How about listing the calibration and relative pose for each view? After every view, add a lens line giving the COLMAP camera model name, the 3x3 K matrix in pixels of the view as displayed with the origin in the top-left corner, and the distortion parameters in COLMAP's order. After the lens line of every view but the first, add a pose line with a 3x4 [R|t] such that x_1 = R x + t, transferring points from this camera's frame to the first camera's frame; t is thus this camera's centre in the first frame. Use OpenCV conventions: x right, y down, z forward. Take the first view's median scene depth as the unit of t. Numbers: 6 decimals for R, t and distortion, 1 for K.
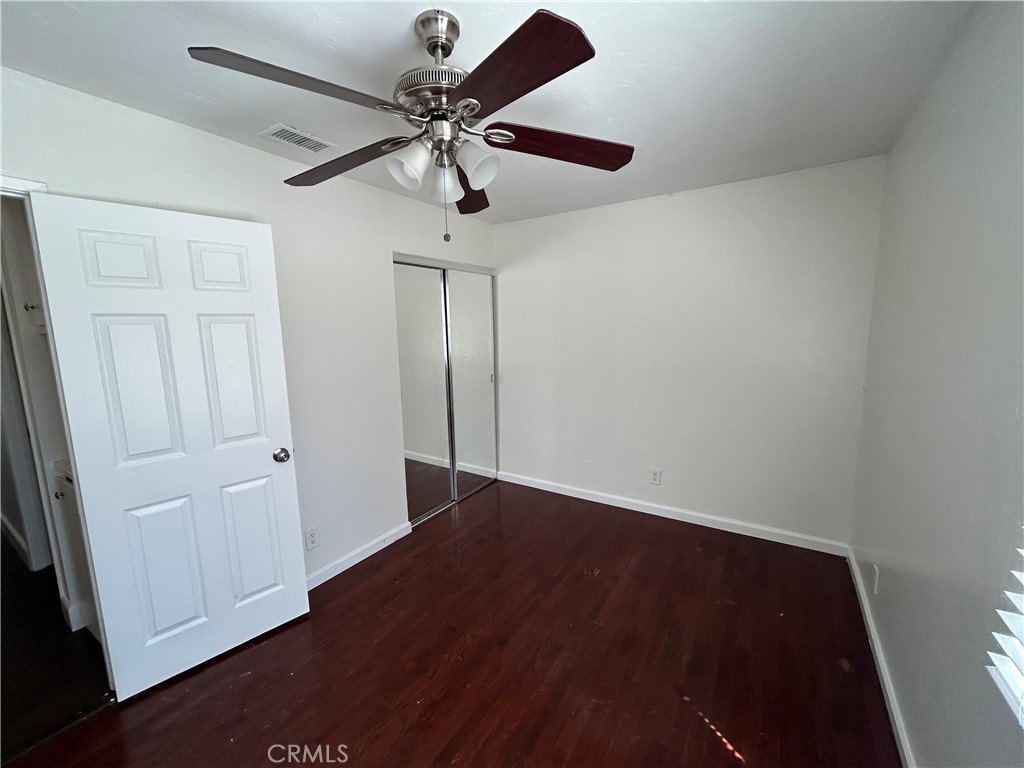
lens RADIAL K [[414.7, 0, 507.4], [0, 414.7, 387.1], [0, 0, 1]] dist [-0.002361, 0.000476]
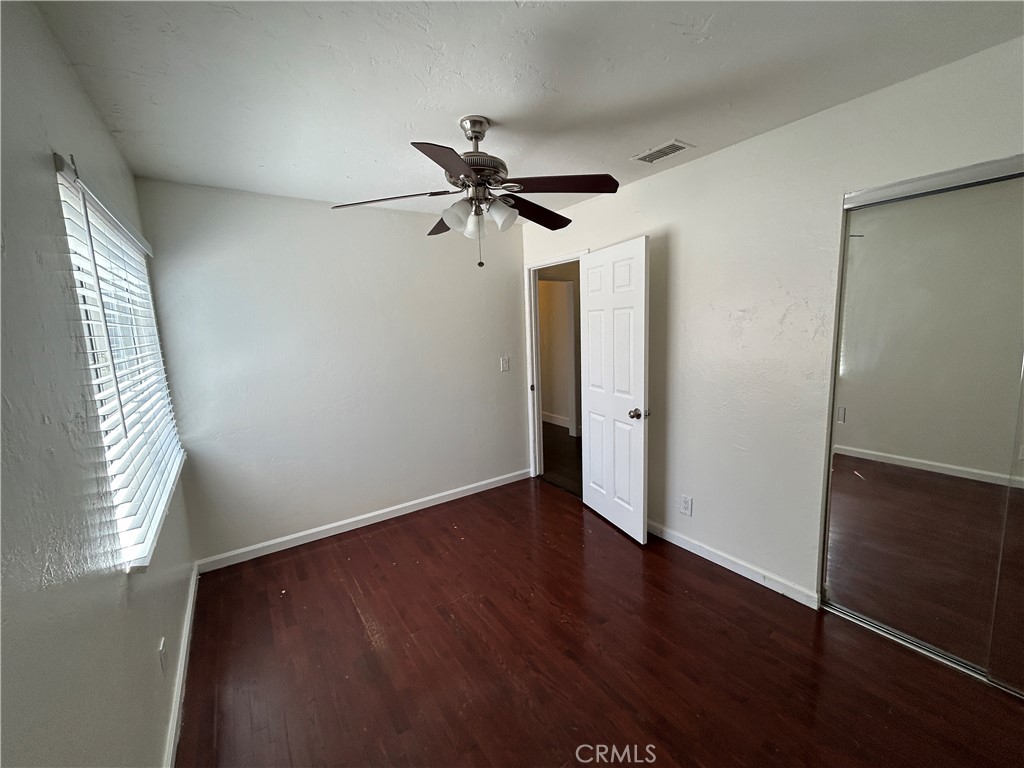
lens RADIAL K [[414.7, 0, 509.2], [0, 414.7, 384.3], [0, 0, 1]] dist [-0.002361, 0.000476]
pose [[-0.398891, 0.168103, -0.901458, 0.856247], [-0.078462, 0.973192, 0.216199, -0.194292], [0.913635, 0.156970, -0.375008, 1.211846]]
